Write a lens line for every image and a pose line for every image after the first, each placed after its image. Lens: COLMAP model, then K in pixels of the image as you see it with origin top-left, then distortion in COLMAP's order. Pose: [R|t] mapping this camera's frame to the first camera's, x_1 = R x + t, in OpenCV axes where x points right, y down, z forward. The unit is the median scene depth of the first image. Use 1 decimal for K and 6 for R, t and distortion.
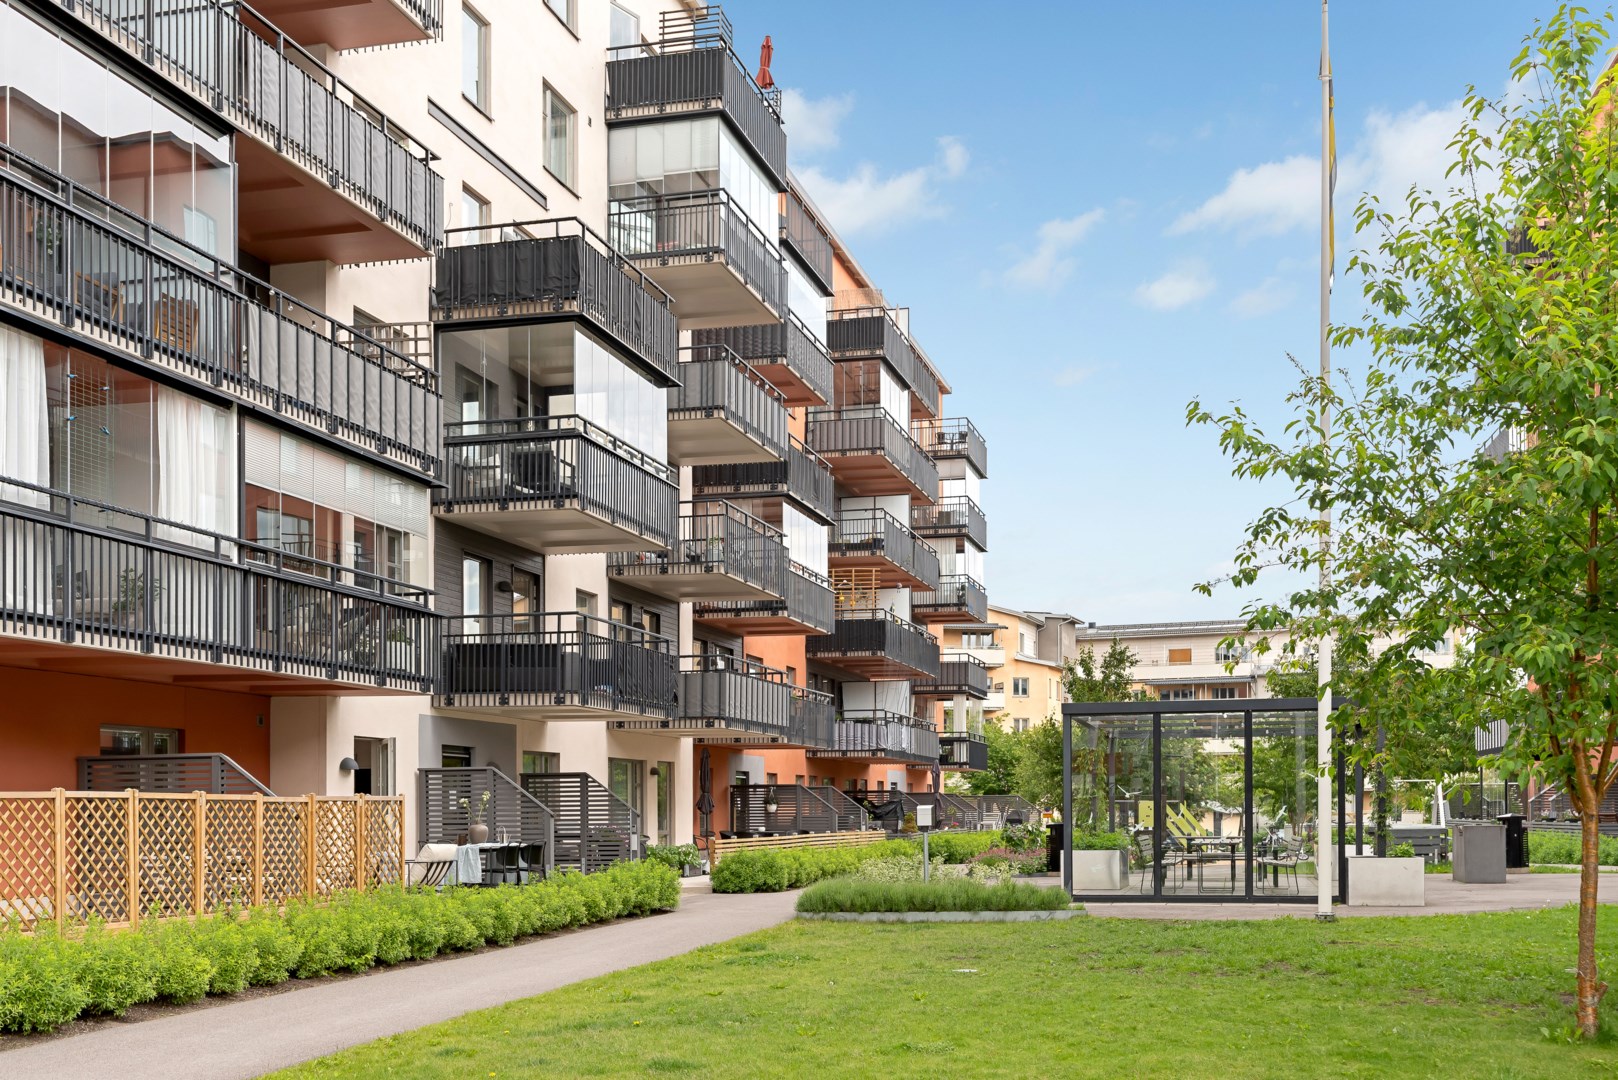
lens RADIAL K [[1682.0, 0, 809.0], [0, 1682.0, 540.0], [0, 0, 1]] dist [0.008983, 0.004700]
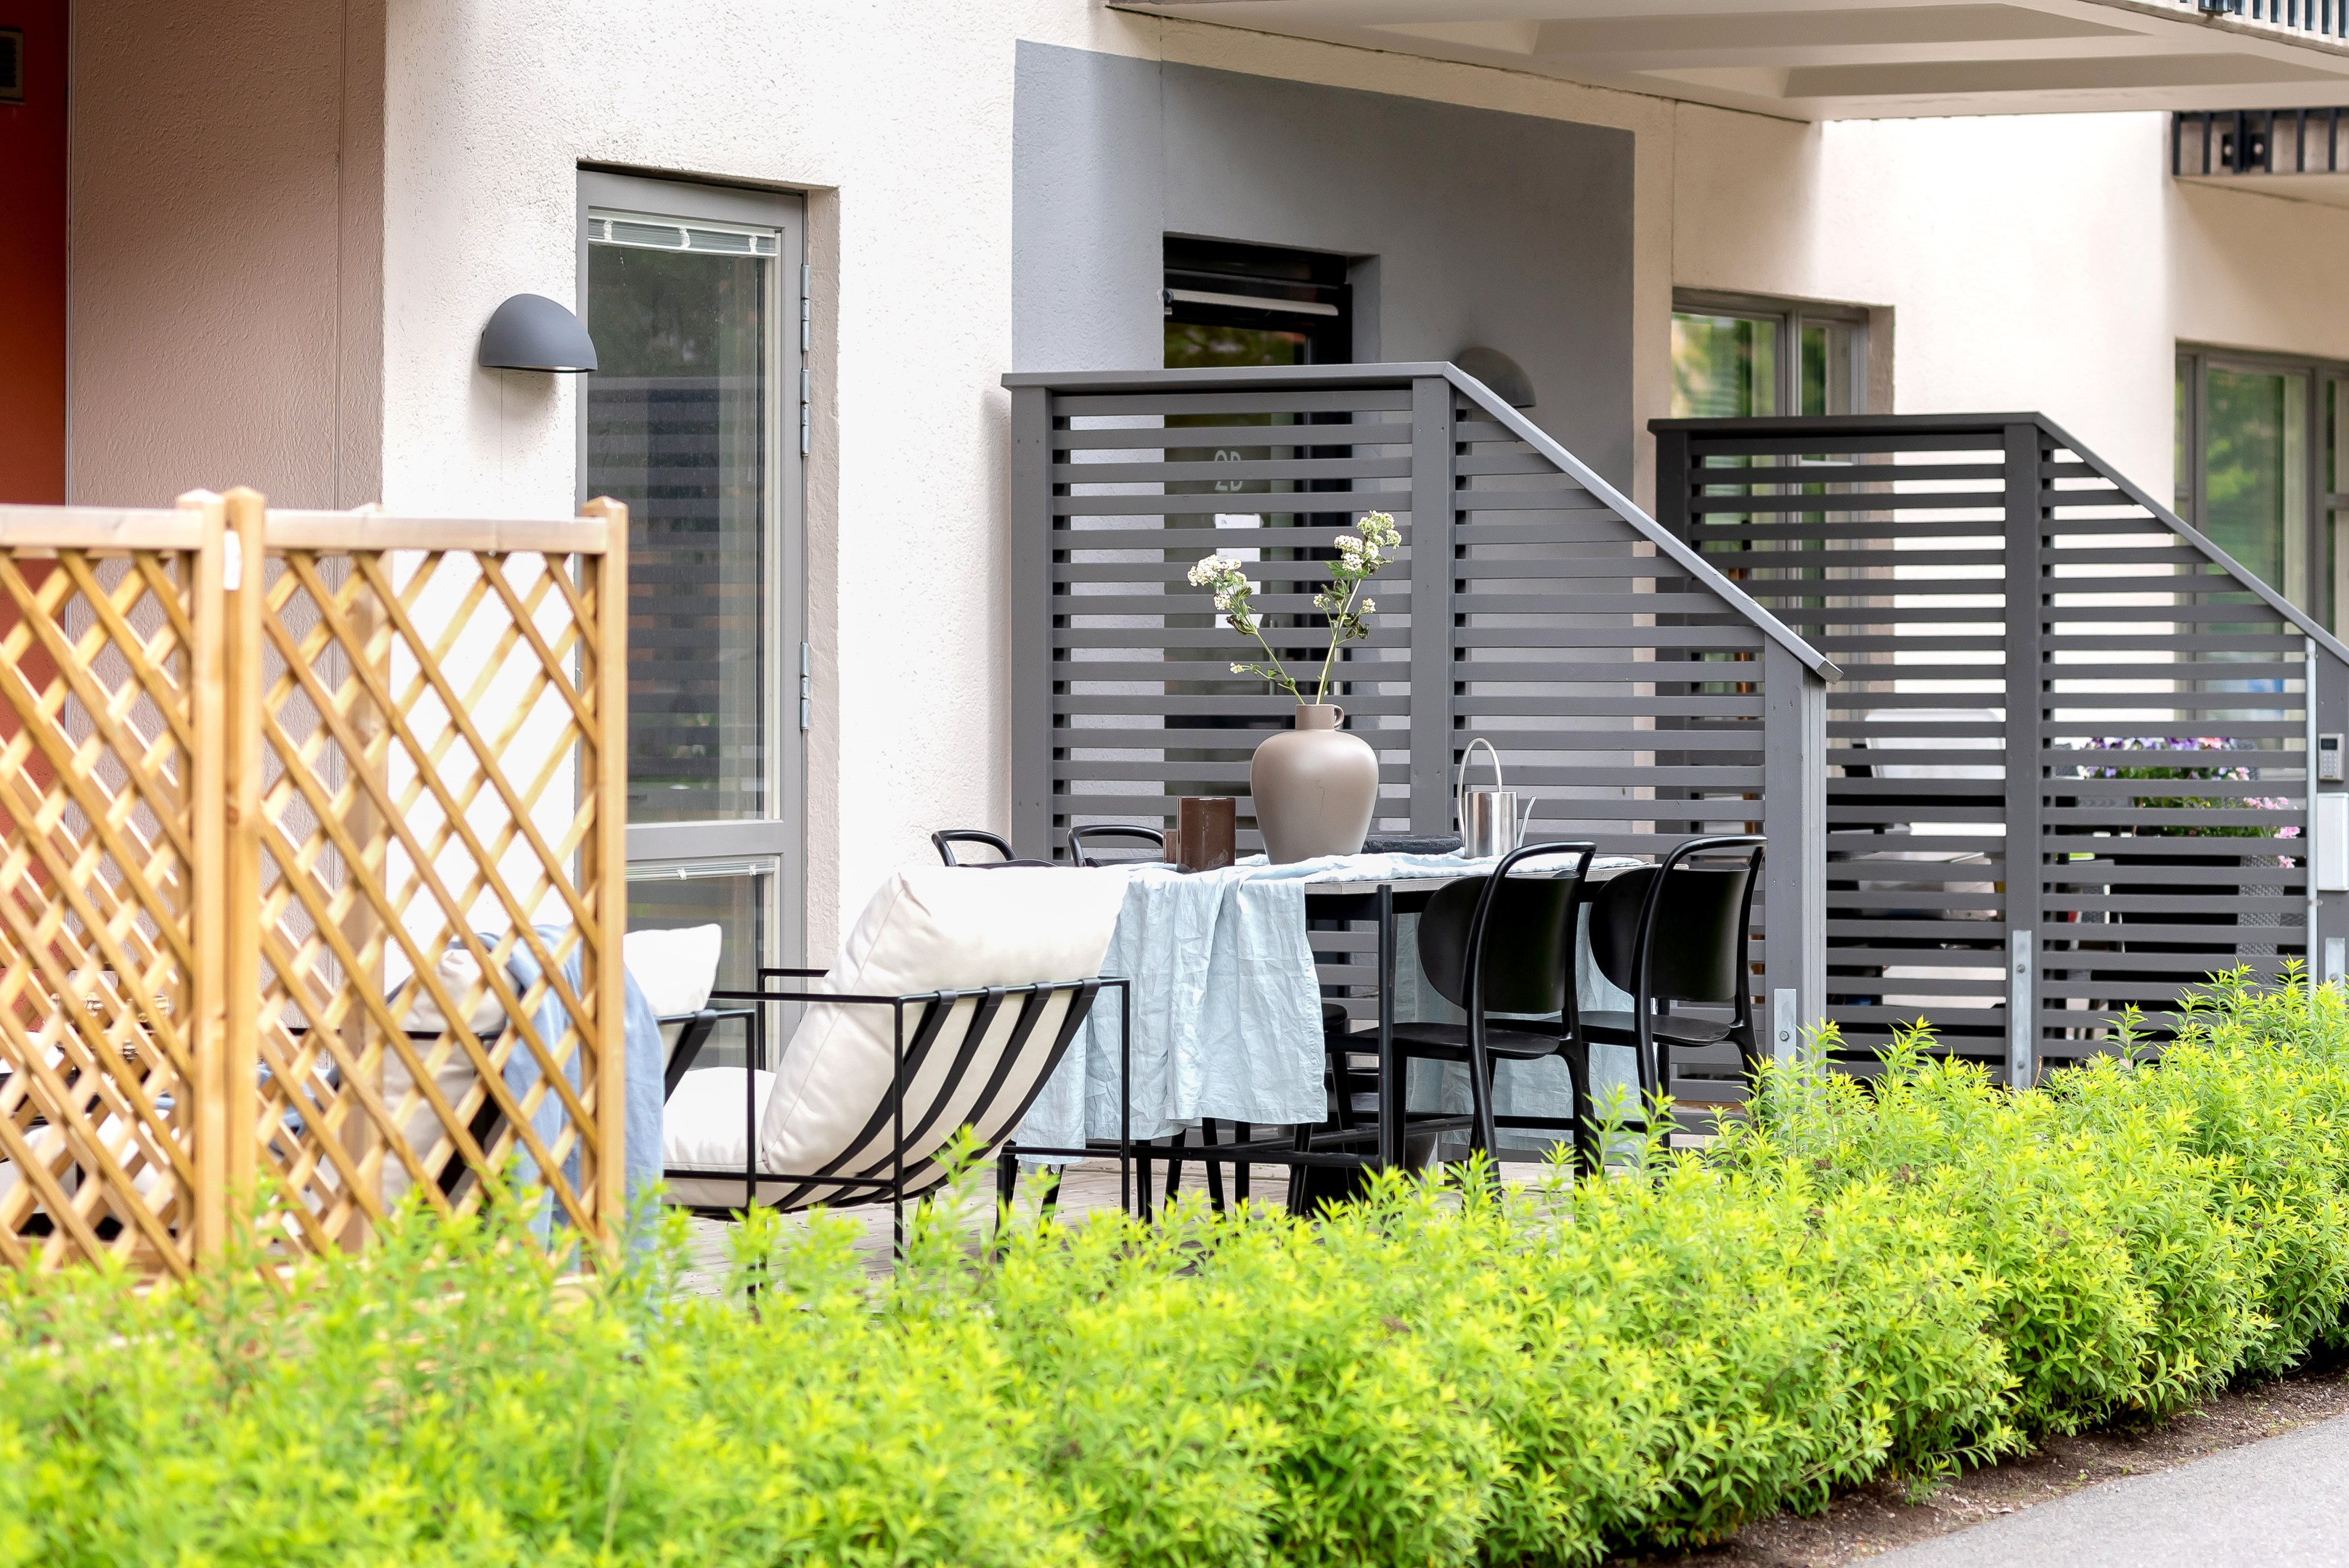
lens RADIAL K [[7367.2, 0, 1174.5], [0, 7367.2, 784.0], [0, 0, 1]] dist [-0.098281, 0.161214]
pose [[0.967749, 0.020405, -0.251090, -0.037154], [0.025365, 0.983757, 0.177706, 0.049055], [0.250638, -0.178344, 0.951512, 0.322831]]
